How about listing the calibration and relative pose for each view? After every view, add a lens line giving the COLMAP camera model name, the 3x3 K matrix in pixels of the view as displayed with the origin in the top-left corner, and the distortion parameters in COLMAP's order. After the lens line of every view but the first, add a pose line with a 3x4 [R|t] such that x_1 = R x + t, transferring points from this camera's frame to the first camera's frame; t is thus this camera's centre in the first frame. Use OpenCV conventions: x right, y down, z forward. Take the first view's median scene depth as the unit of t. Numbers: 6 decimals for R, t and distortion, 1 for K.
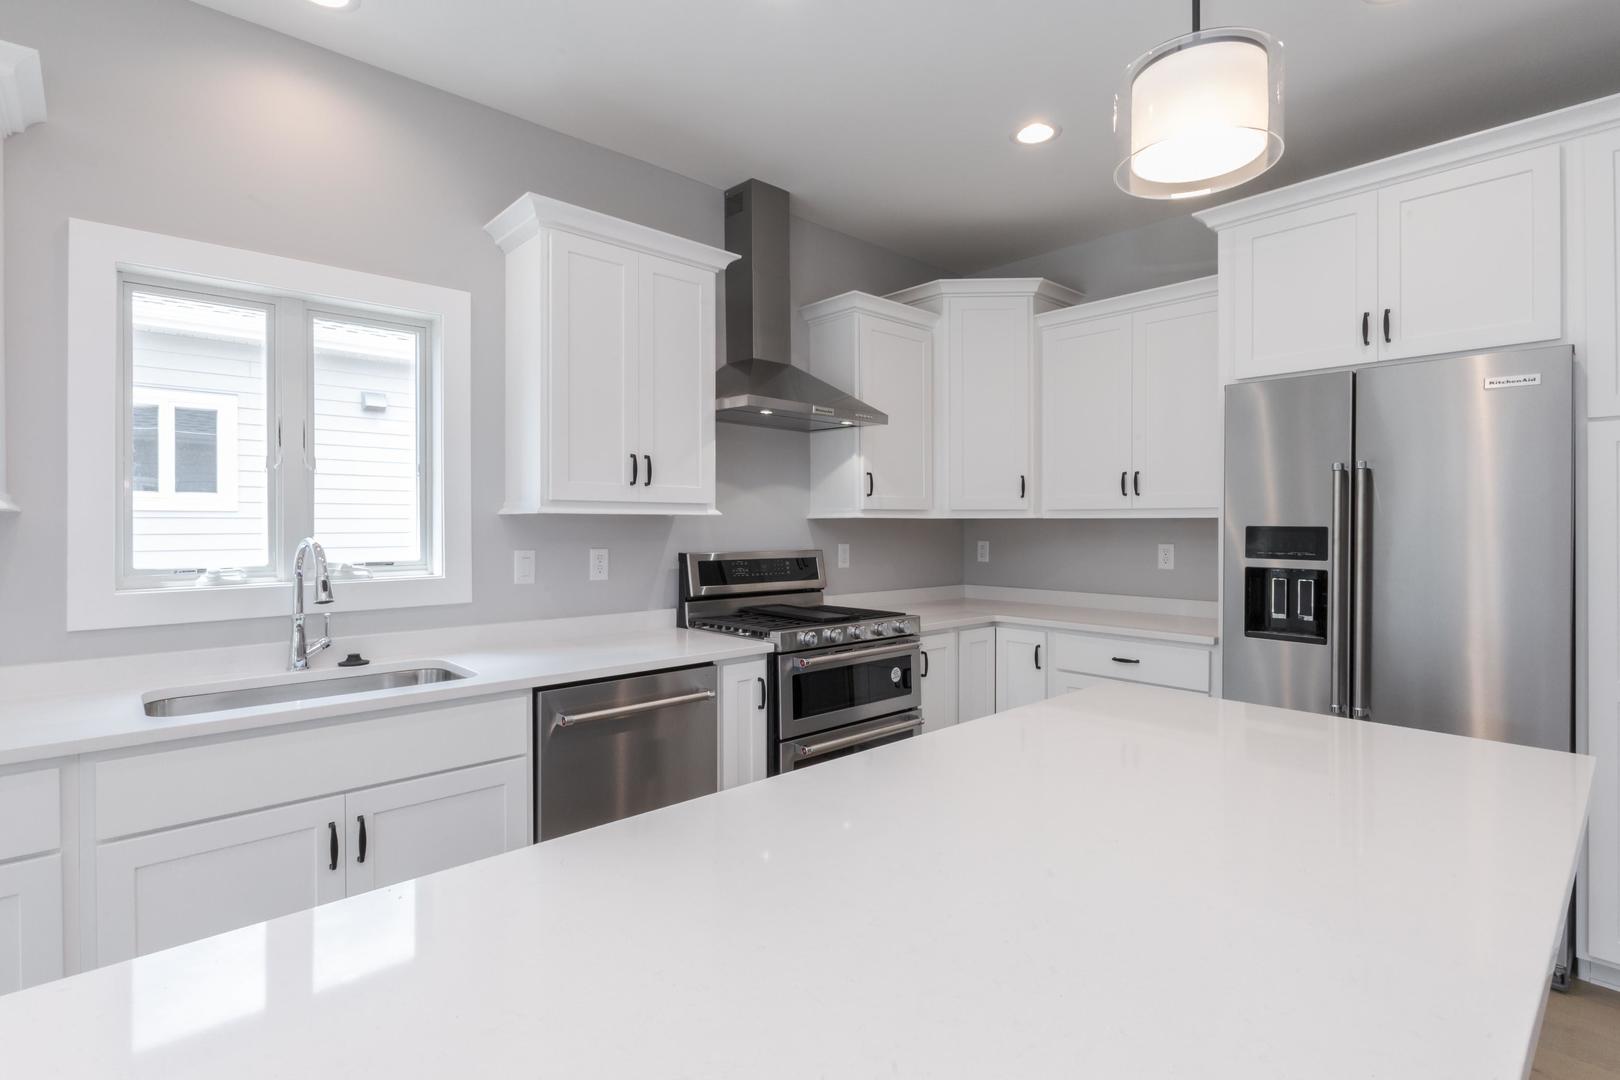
lens RADIAL K [[787.5, 0, 841.4], [0, 787.5, 527.9], [0, 0, 1]] dist [0.000684, -0.000911]
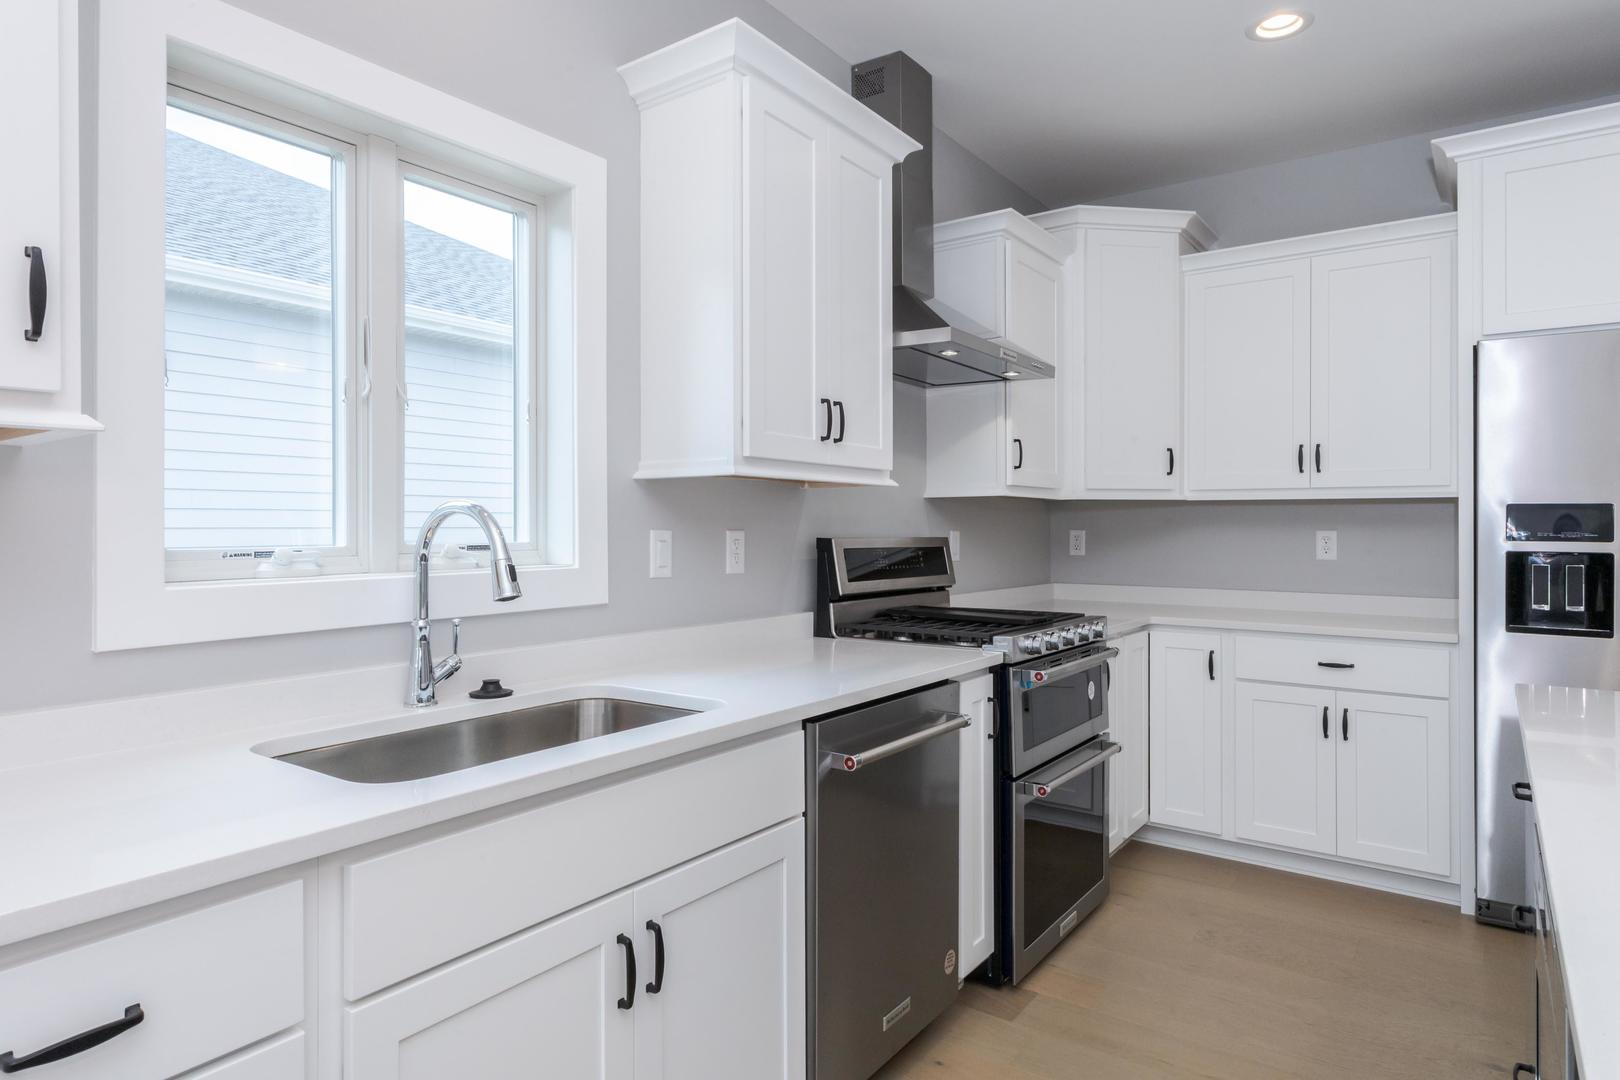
lens RADIAL K [[928.8, 0, 835.7], [0, 928.8, 531.4], [0, 0, 1]] dist [0.002984, 0.001522]
pose [[0.979881, 0.001091, 0.199582, -0.388947], [-0.000989, 0.999999, -0.000610, 0.027814], [-0.199583, 0.000401, 0.979881, 0.136752]]
